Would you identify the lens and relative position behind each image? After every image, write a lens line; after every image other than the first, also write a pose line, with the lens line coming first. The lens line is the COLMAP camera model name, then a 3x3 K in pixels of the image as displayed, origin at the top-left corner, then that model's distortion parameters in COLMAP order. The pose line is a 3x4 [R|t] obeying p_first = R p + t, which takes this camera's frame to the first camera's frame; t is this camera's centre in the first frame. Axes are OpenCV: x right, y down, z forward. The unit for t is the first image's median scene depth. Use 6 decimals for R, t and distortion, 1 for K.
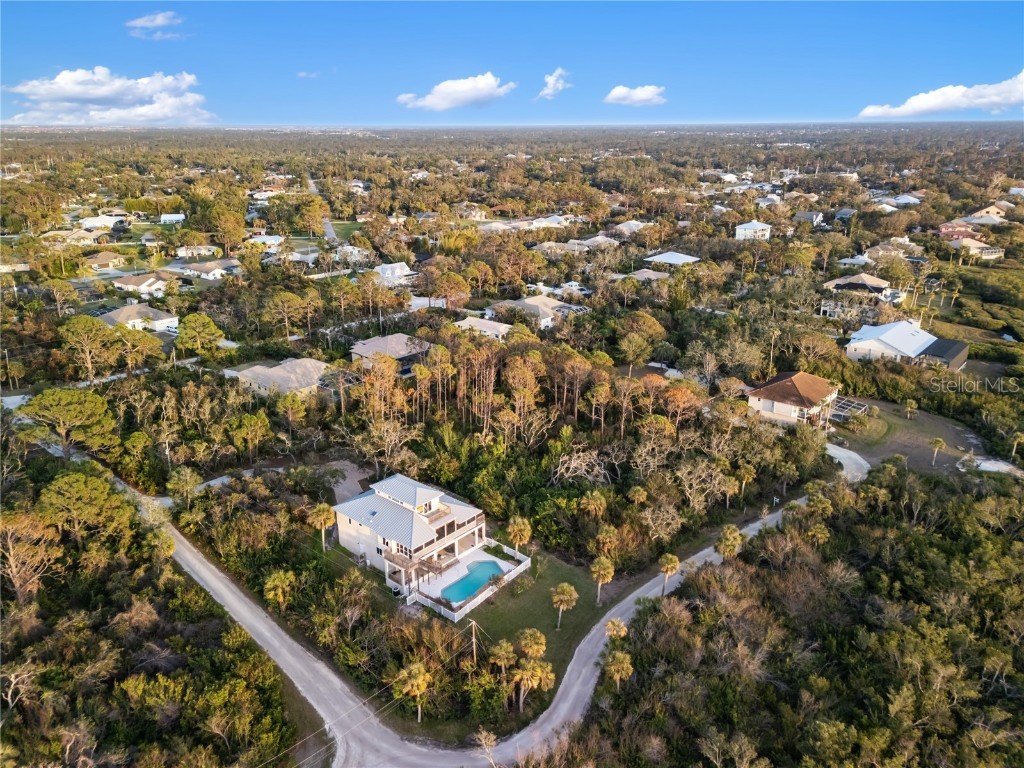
lens RADIAL K [[744.7, 0, 515.8], [0, 744.7, 383.9], [0, 0, 1]] dist [0.053626, -0.048573]
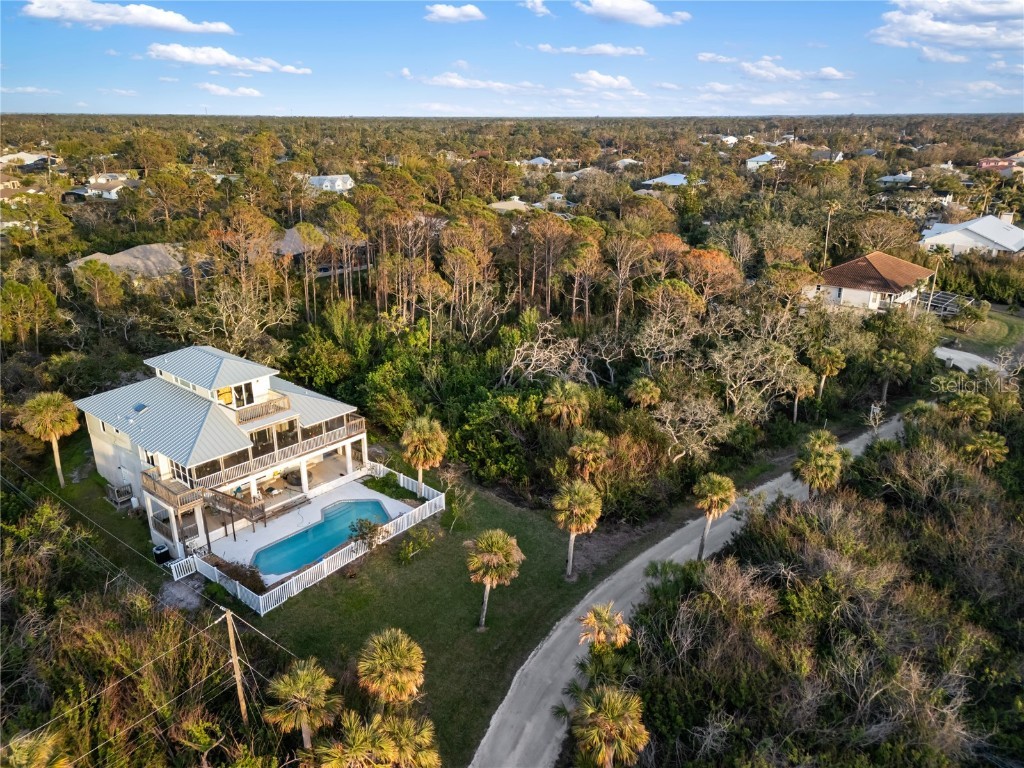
lens RADIAL K [[744.7, 0, 515.8], [0, 744.7, 383.9], [0, 0, 1]] dist [0.053626, -0.048573]
pose [[0.999951, 0.000778, 0.009819, 0.064400], [-0.000846, 0.999976, 0.006911, 0.150860], [-0.009813, -0.006919, 0.999928, 0.469215]]
